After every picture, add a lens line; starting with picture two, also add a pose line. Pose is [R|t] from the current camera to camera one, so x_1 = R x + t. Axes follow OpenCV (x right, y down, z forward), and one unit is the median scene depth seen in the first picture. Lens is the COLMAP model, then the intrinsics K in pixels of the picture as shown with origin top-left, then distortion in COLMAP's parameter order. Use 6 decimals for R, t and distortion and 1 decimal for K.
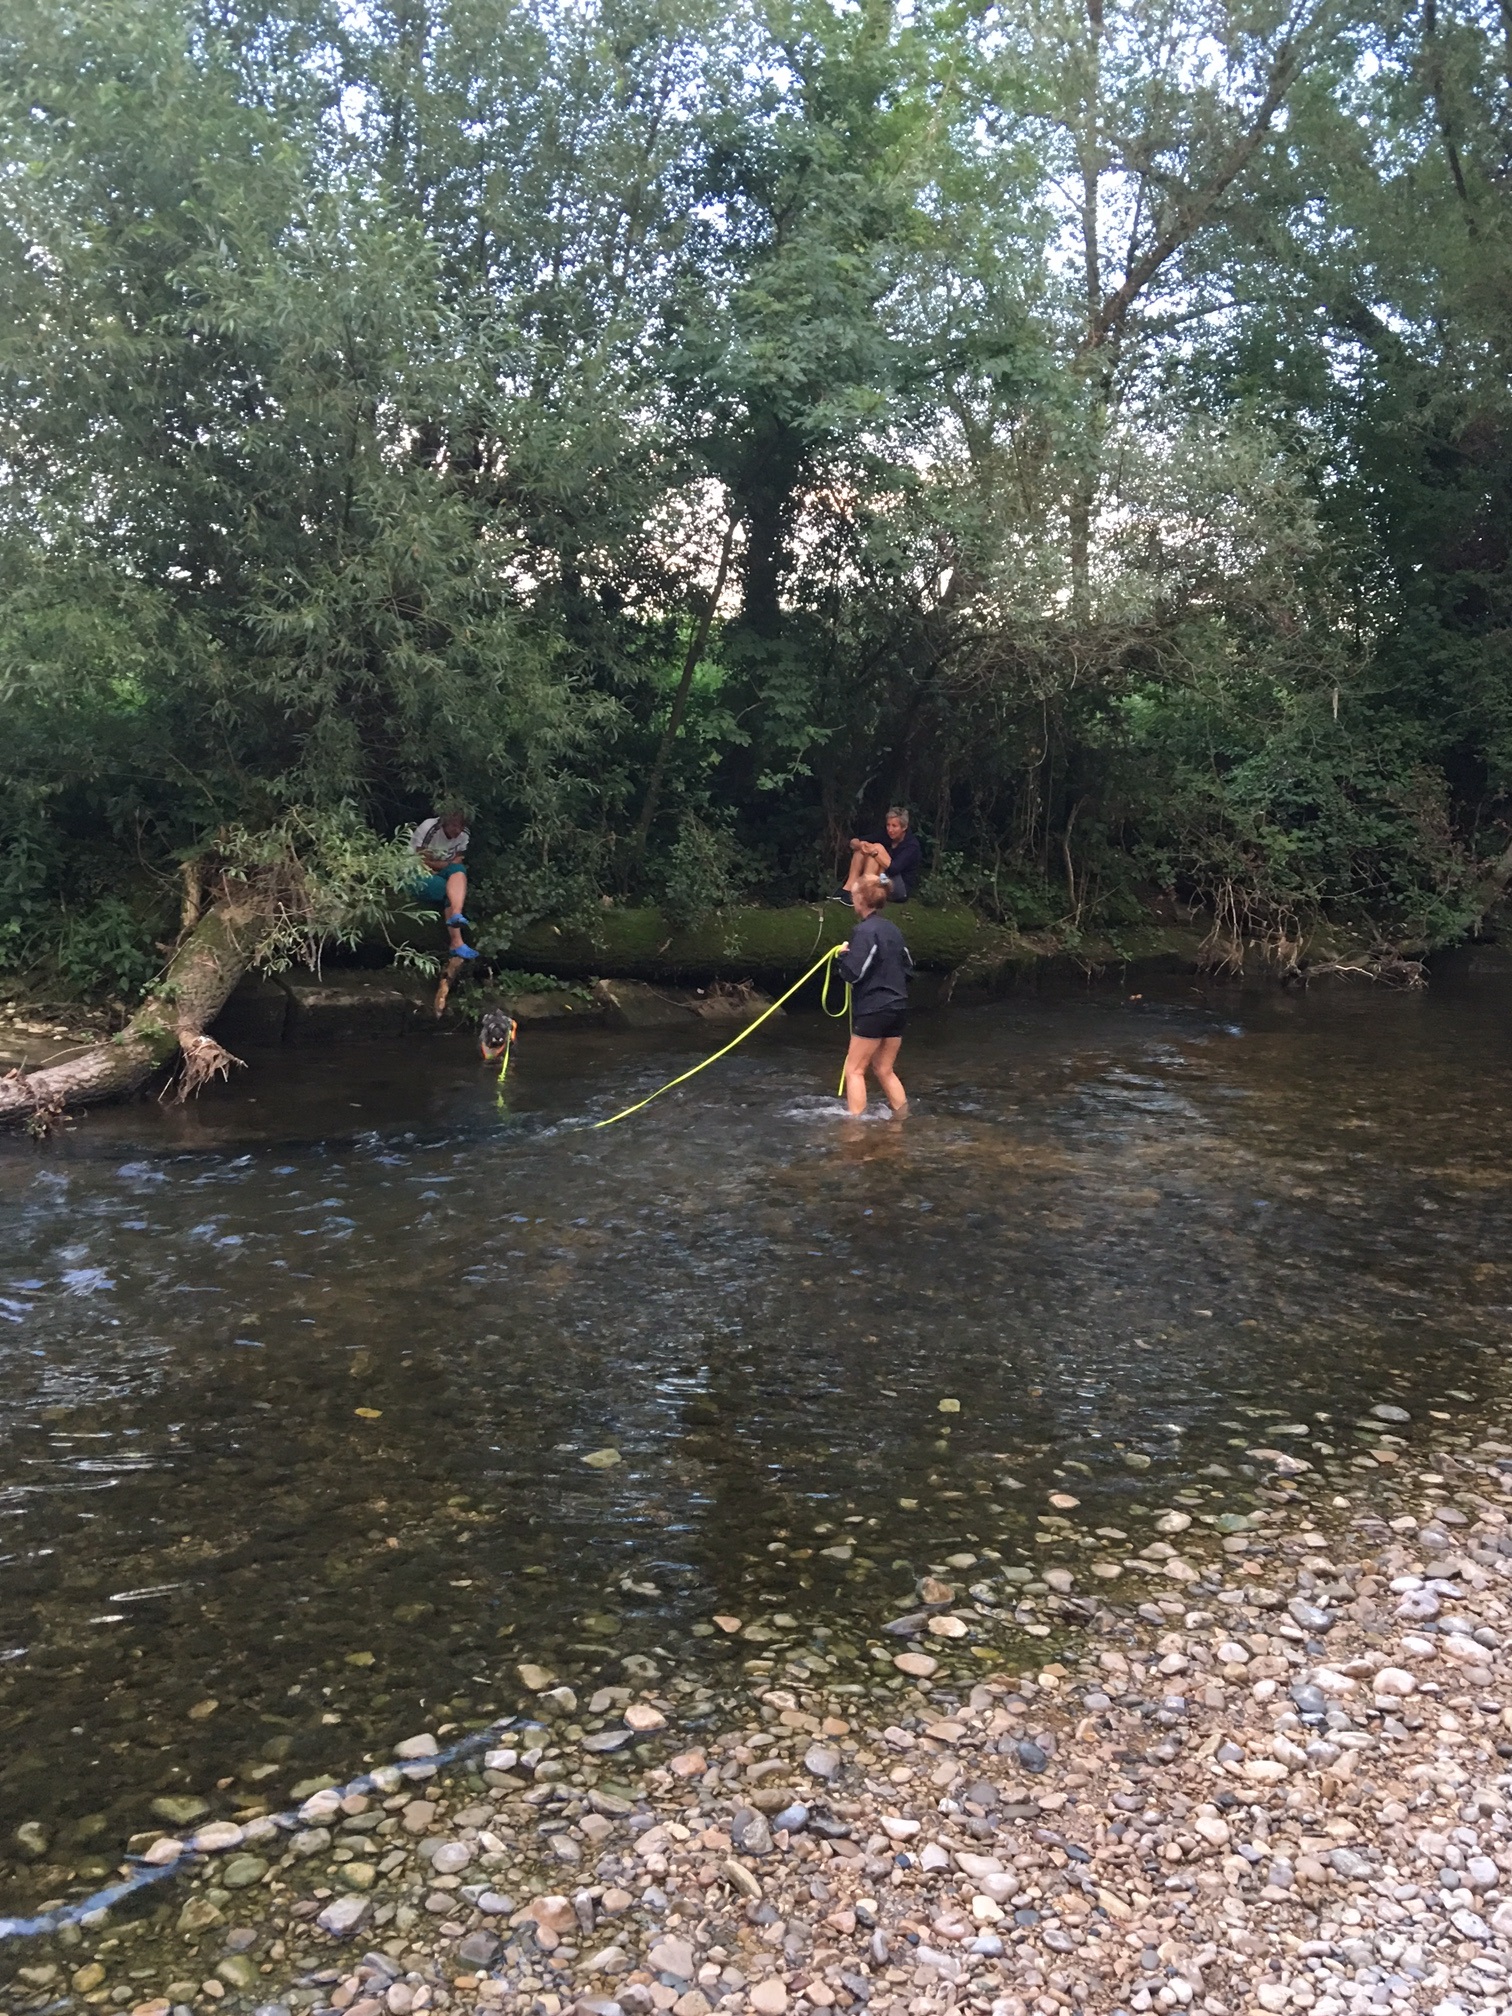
lens RADIAL K [[1833.8, 0, 756.0], [0, 1833.8, 1008.0], [0, 0, 1]] dist [0.114403, -0.222846]
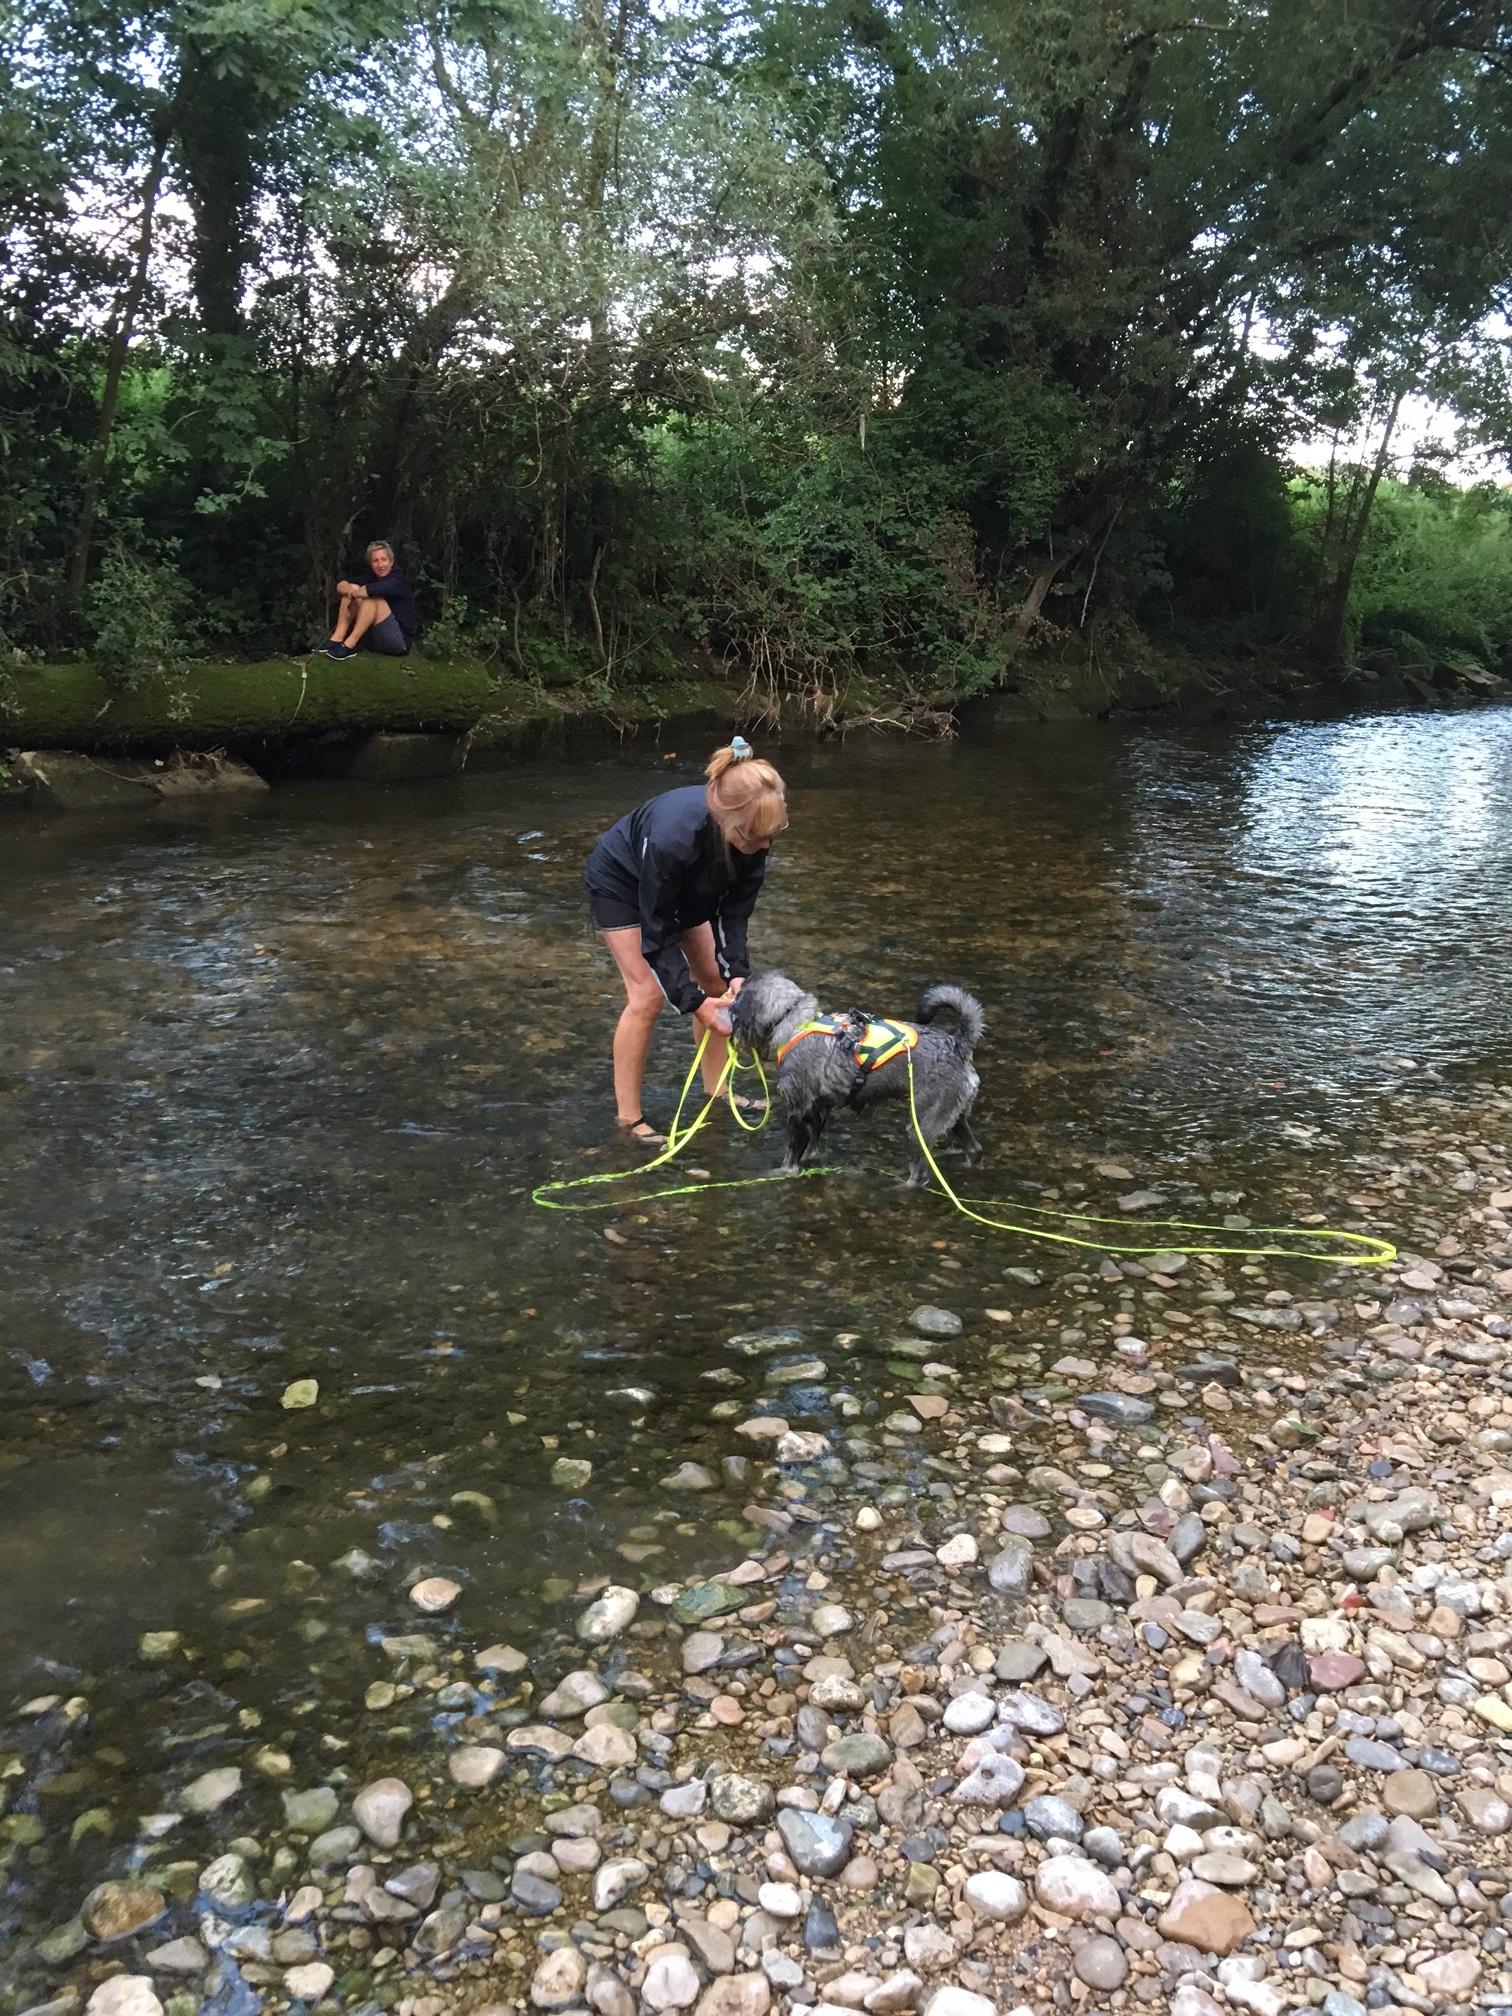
lens RADIAL K [[1722.3, 0, 756.0], [0, 1722.3, 1008.0], [0, 0, 1]] dist [0.081913, -0.176514]
pose [[0.972091, -0.063200, 0.225929, 0.138435], [0.032139, 0.989826, 0.138605, 0.001454], [-0.232391, -0.127476, 0.964233, 0.410125]]
